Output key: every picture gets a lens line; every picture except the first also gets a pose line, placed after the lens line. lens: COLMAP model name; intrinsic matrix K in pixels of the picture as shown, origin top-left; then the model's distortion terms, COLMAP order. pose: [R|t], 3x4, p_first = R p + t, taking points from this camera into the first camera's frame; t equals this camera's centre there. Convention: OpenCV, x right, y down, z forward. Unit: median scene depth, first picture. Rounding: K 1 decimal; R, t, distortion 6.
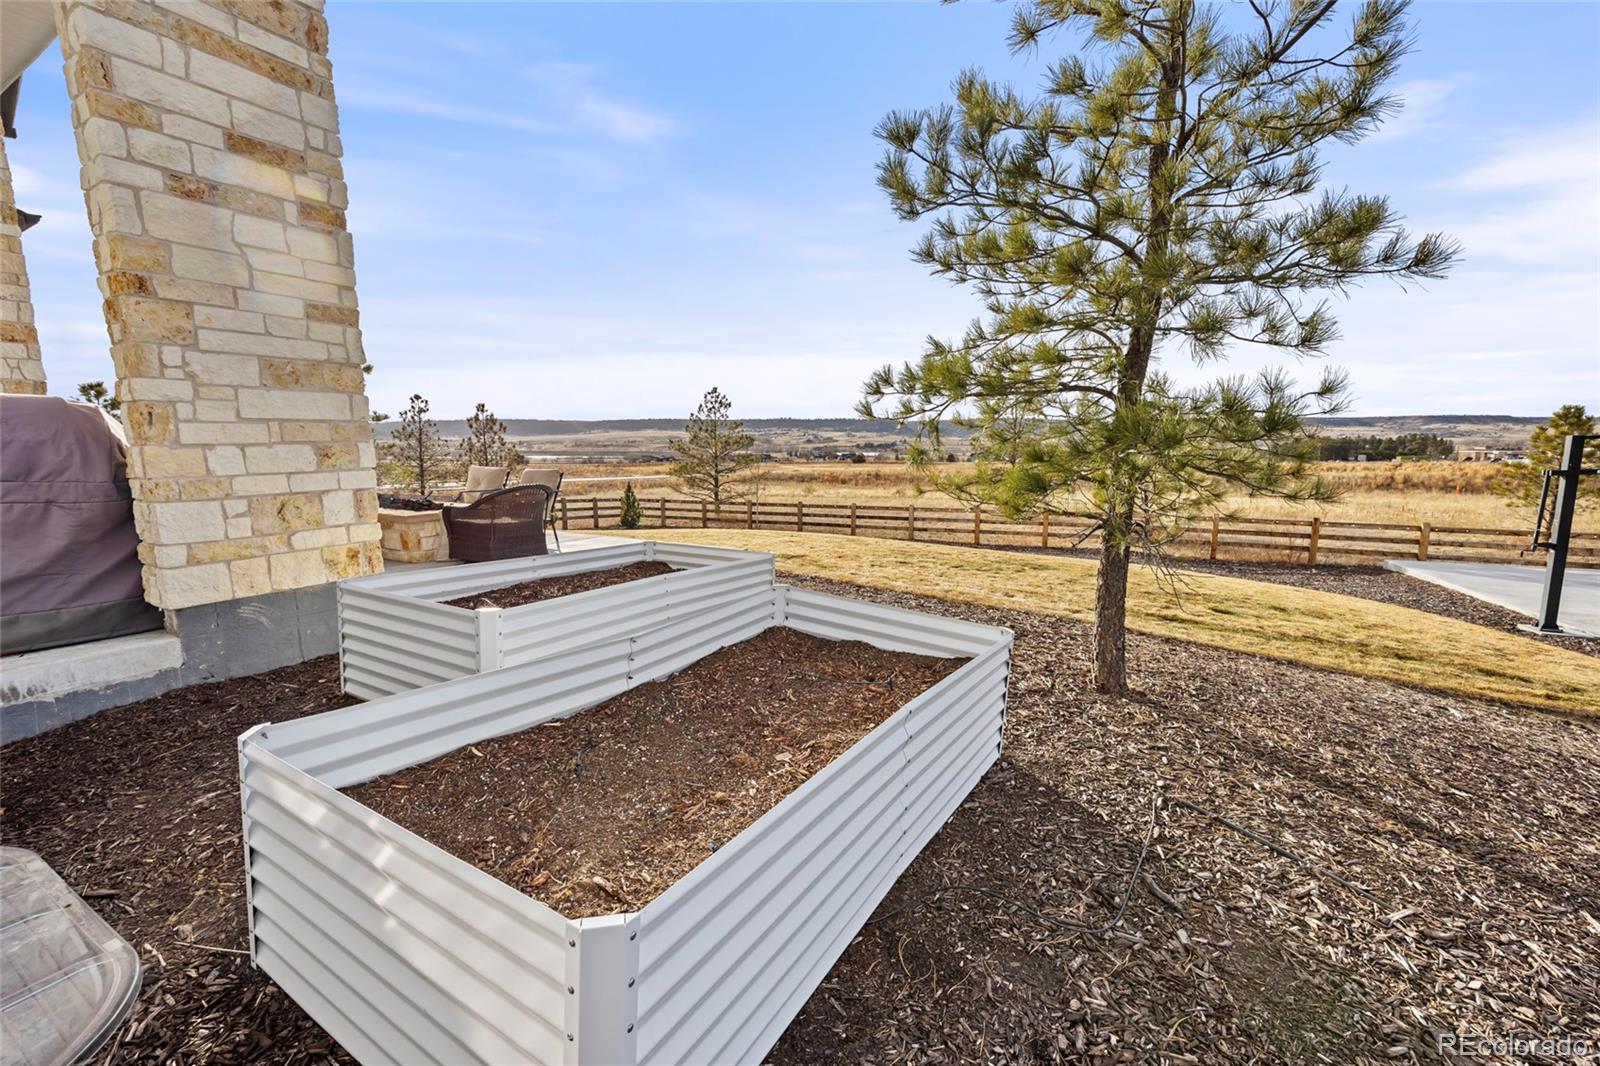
lens RADIAL K [[655.4, 0, 806.6], [0, 655.4, 526.4], [0, 0, 1]] dist [0.010903, 0.000005]
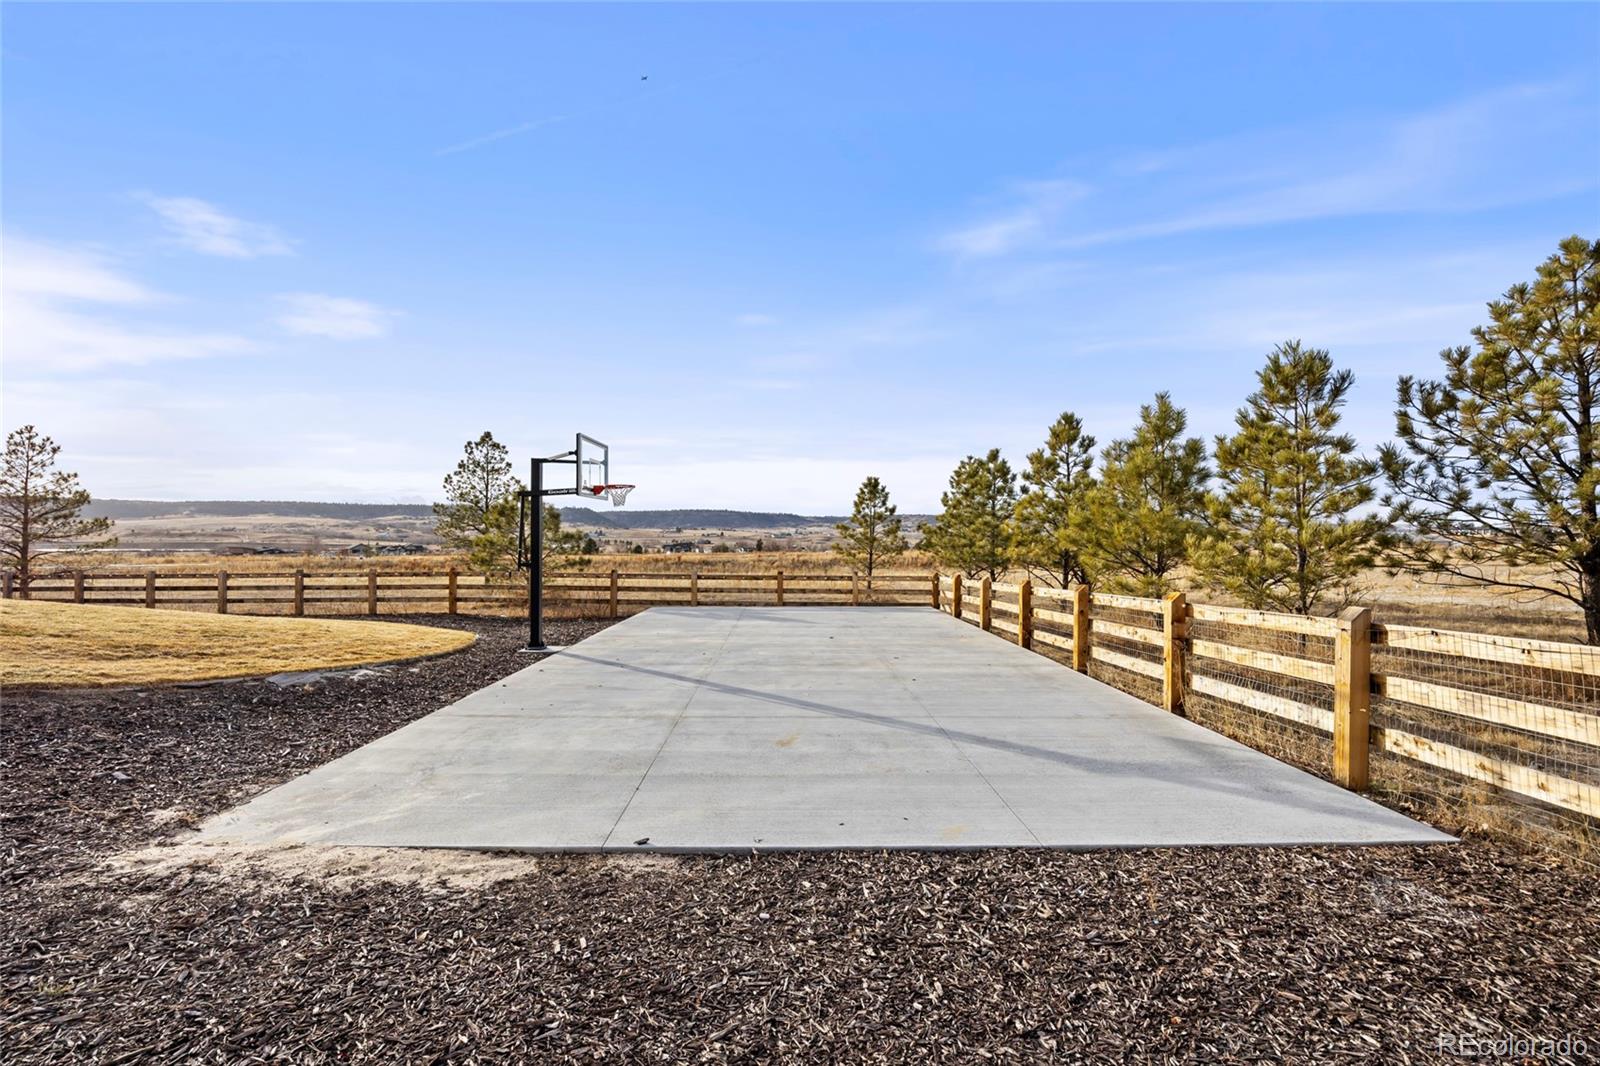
lens RADIAL K [[707.9, 0, 797.7], [0, 707.9, 529.2], [0, 0, 1]] dist [-0.011626, 0.000871]
pose [[0.914712, 0.010196, 0.403978, 0.340813], [0.044191, 0.991163, -0.125076, 0.041744], [-0.401684, 0.132261, 0.906177, -0.051435]]
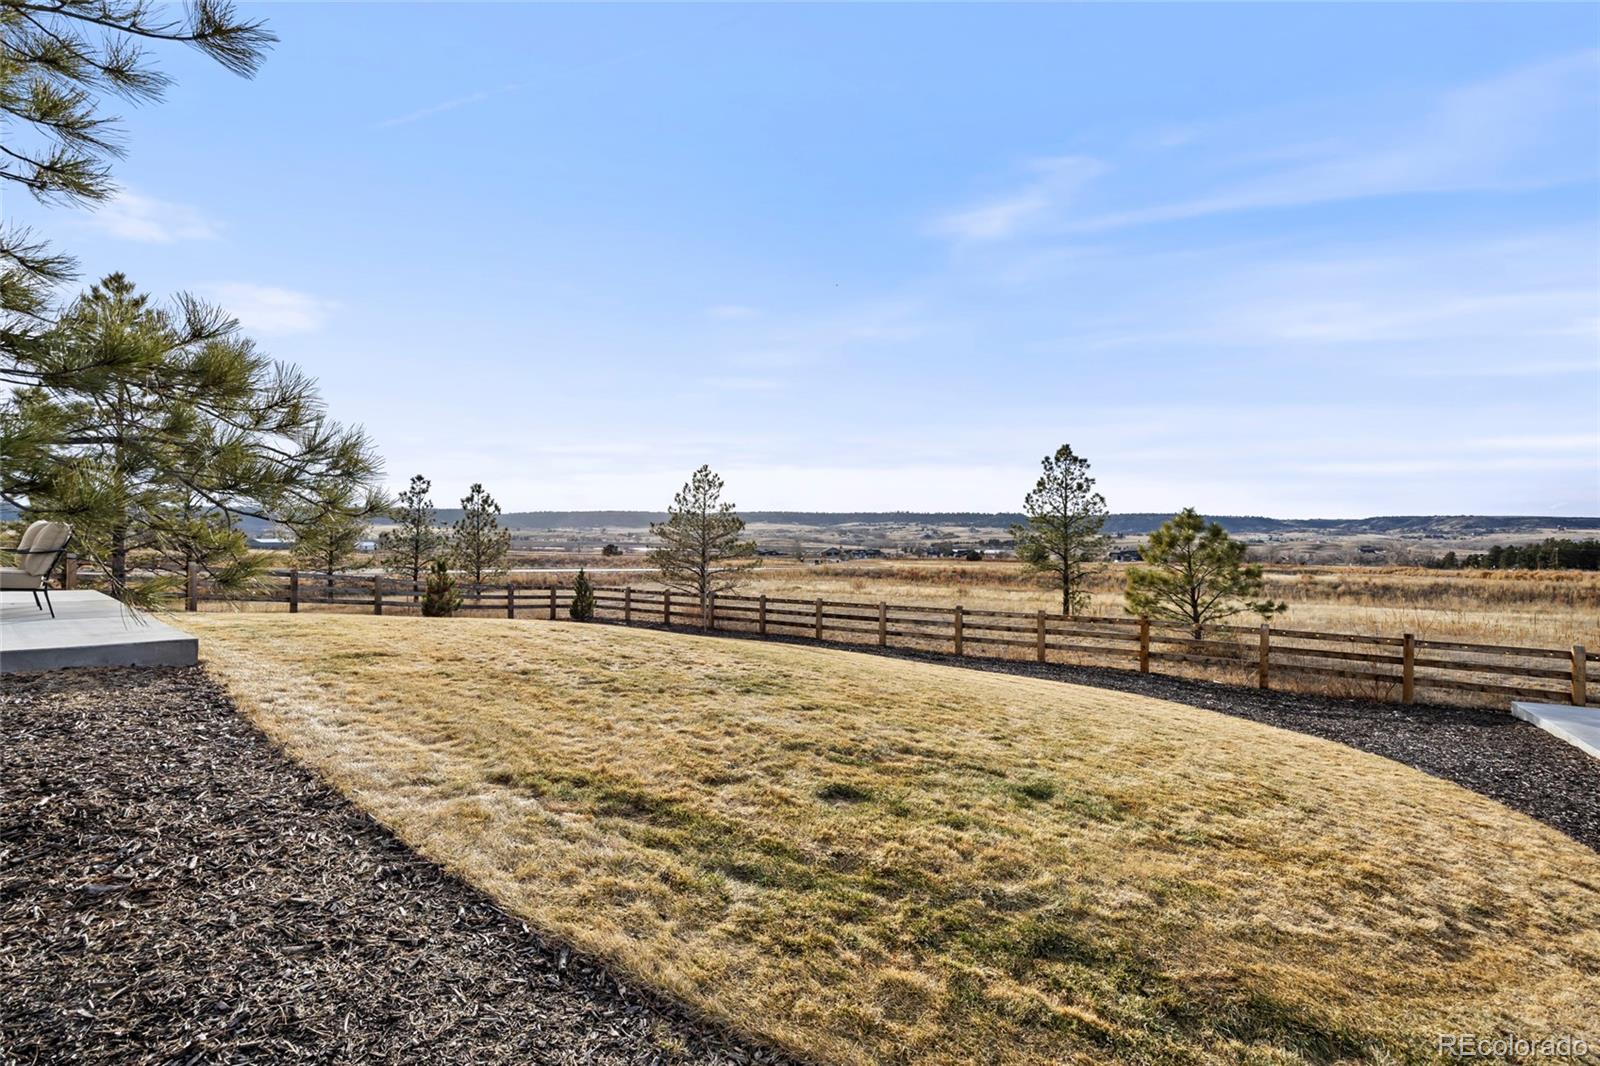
lens RADIAL K [[707.9, 0, 805.1], [0, 707.9, 524.6], [0, 0, 1]] dist [-0.011626, 0.000871]
pose [[0.985681, 0.010167, -0.168317, 0.157728], [-0.034418, 0.989297, -0.141798, -0.000254], [0.165074, 0.145560, 0.975481, 0.096083]]
